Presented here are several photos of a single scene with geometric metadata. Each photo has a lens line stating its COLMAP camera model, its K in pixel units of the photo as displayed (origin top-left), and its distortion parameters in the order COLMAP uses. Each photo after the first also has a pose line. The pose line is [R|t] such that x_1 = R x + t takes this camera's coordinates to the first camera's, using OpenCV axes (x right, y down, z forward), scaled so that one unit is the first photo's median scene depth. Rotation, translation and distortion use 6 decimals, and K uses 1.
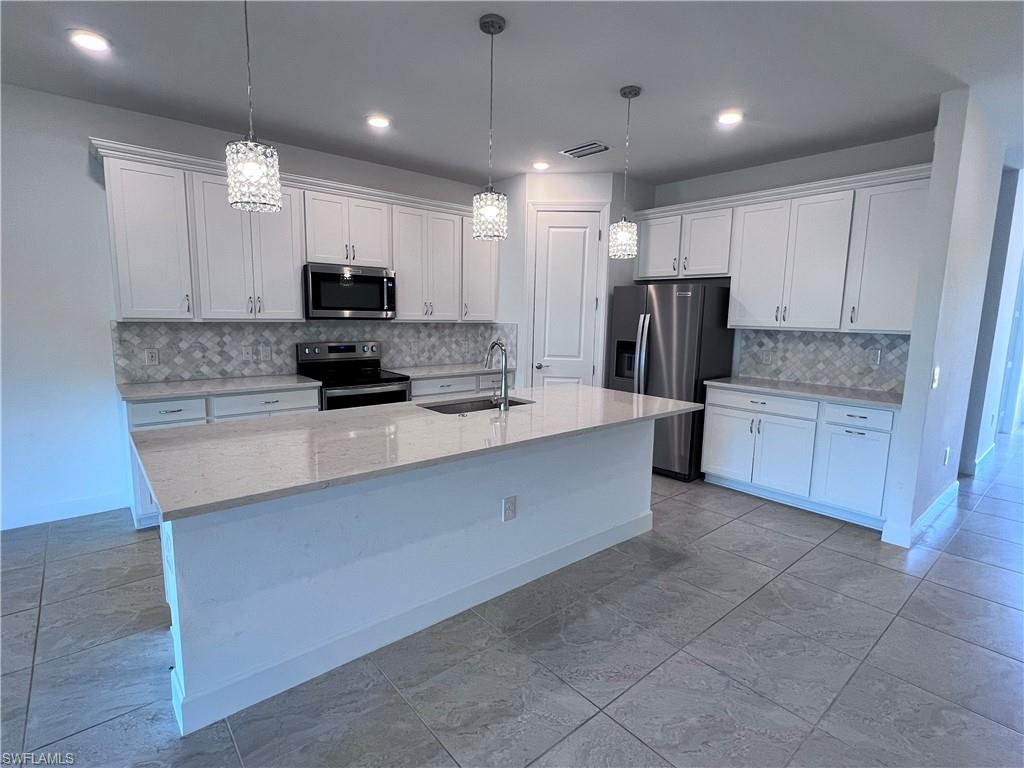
lens RADIAL K [[504.9, 0, 514.8], [0, 504.9, 381.6], [0, 0, 1]] dist [-0.001910, 0.000477]
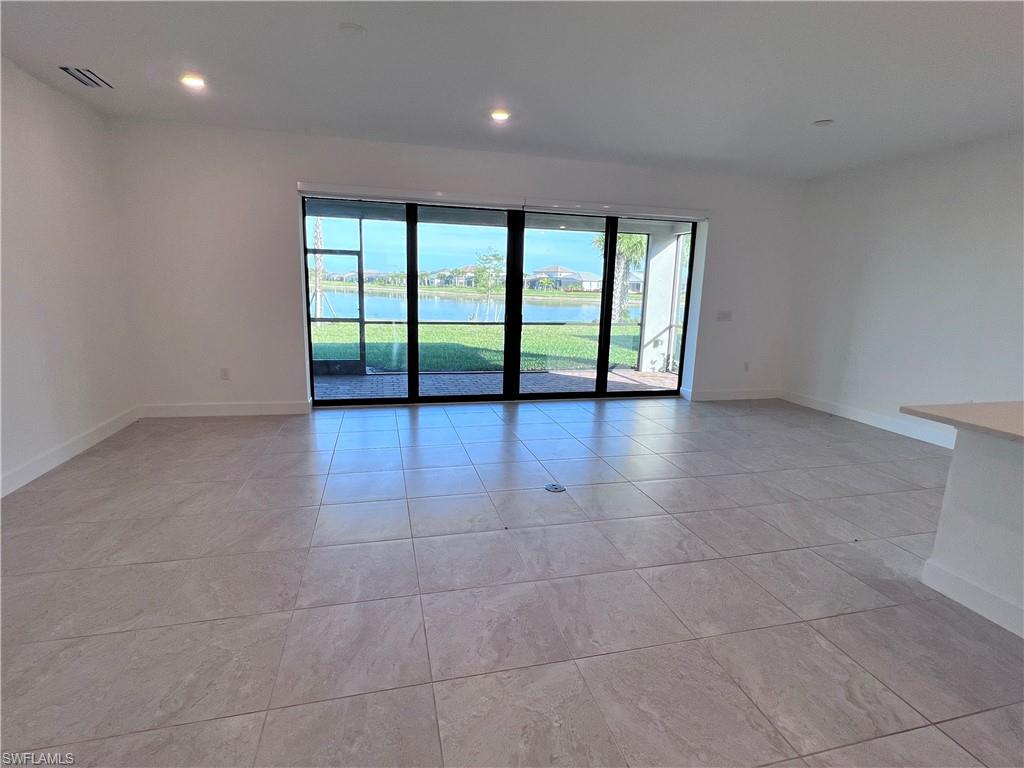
lens RADIAL K [[504.9, 0, 505.7], [0, 504.9, 382.9], [0, 0, 1]] dist [-0.001910, 0.000477]
pose [[-0.447982, 0.141551, -0.882766, 0.442982], [-0.155920, 0.959885, 0.233043, -0.001670], [0.880342, 0.242040, -0.407940, 0.158722]]
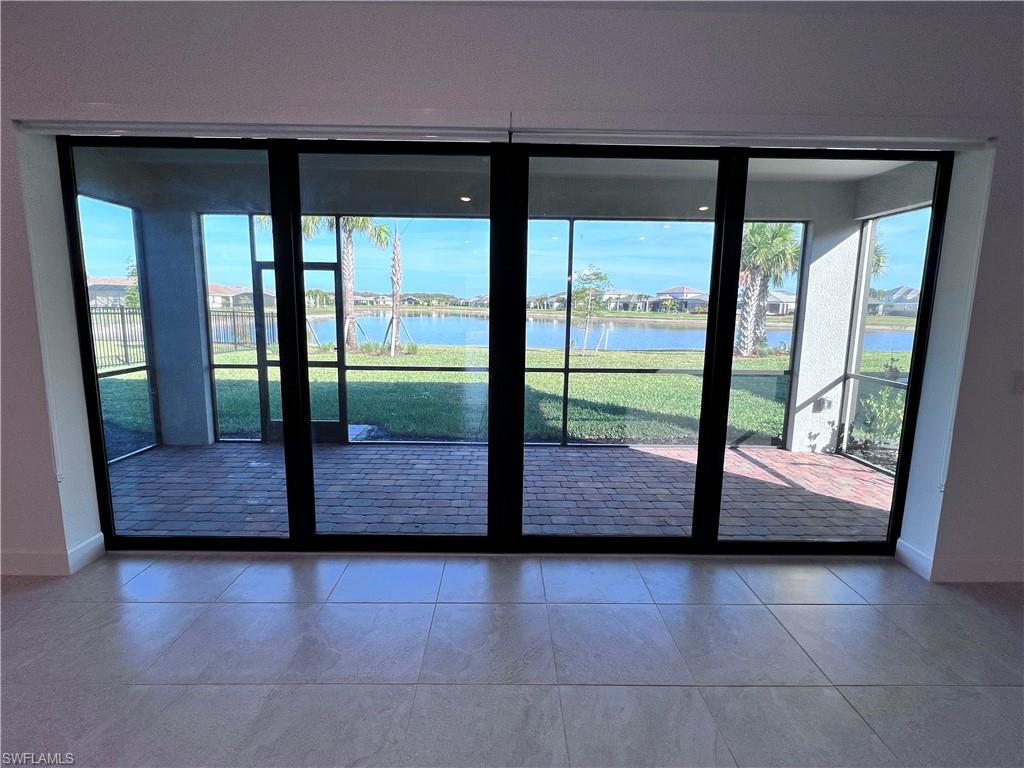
lens RADIAL K [[504.9, 0, 510.2], [0, 504.9, 381.7], [0, 0, 1]] dist [-0.001910, 0.000477]
pose [[-0.639859, 0.088503, -0.763380, -0.341617], [-0.129290, 0.966790, 0.220455, 0.001687], [0.757539, 0.239758, -0.607166, -0.035174]]
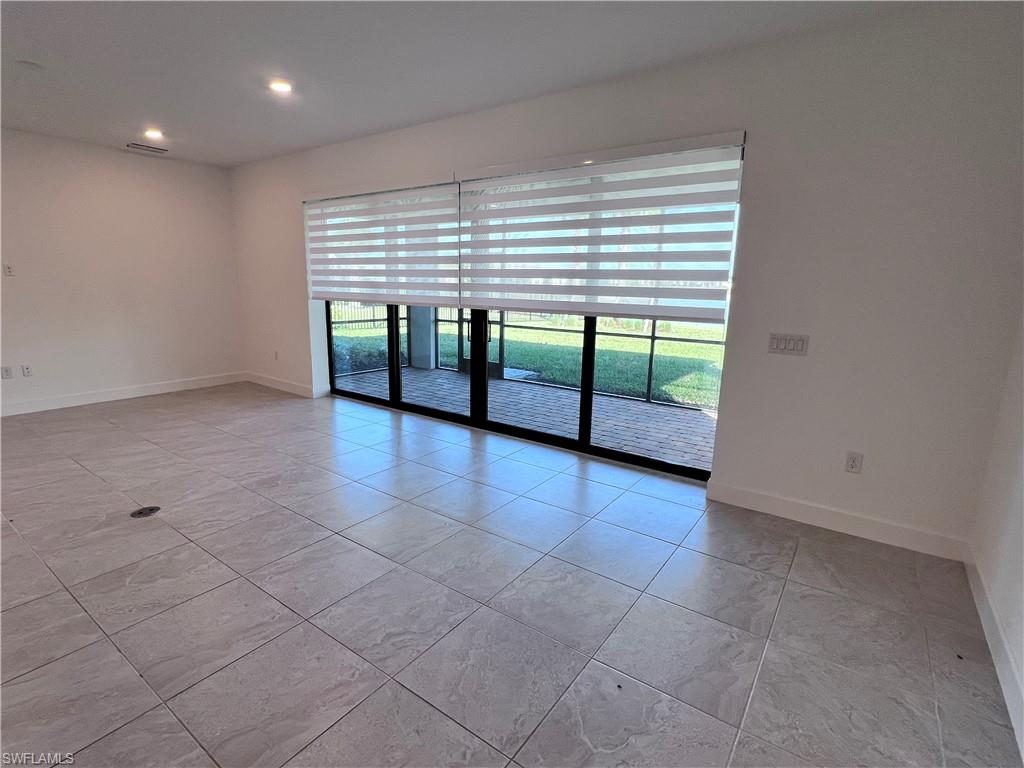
lens RADIAL K [[504.9, 0, 511.4], [0, 504.9, 382.7], [0, 0, 1]] dist [-0.001910, 0.000477]
pose [[-0.970699, 0.010542, -0.240068, -0.650910], [-0.068841, 0.944964, 0.319849, -0.095607], [0.230227, 0.327004, -0.916550, 0.658116]]
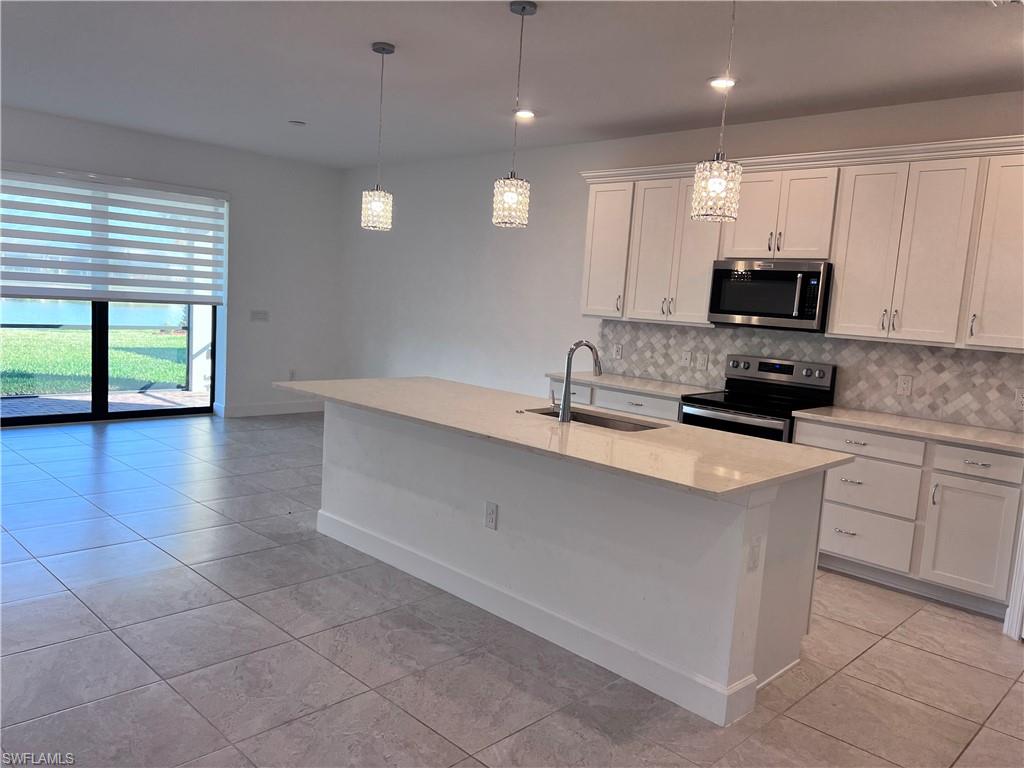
lens RADIAL K [[769.3, 0, 506.8], [0, 769.3, 390.0], [0, 0, 1]] dist [0.029878, -0.010313]
pose [[0.087473, 0.107641, -0.990334, 0.815043], [-0.196789, 0.976421, 0.088747, -0.058826], [0.976536, 0.187124, 0.106593, 0.513770]]
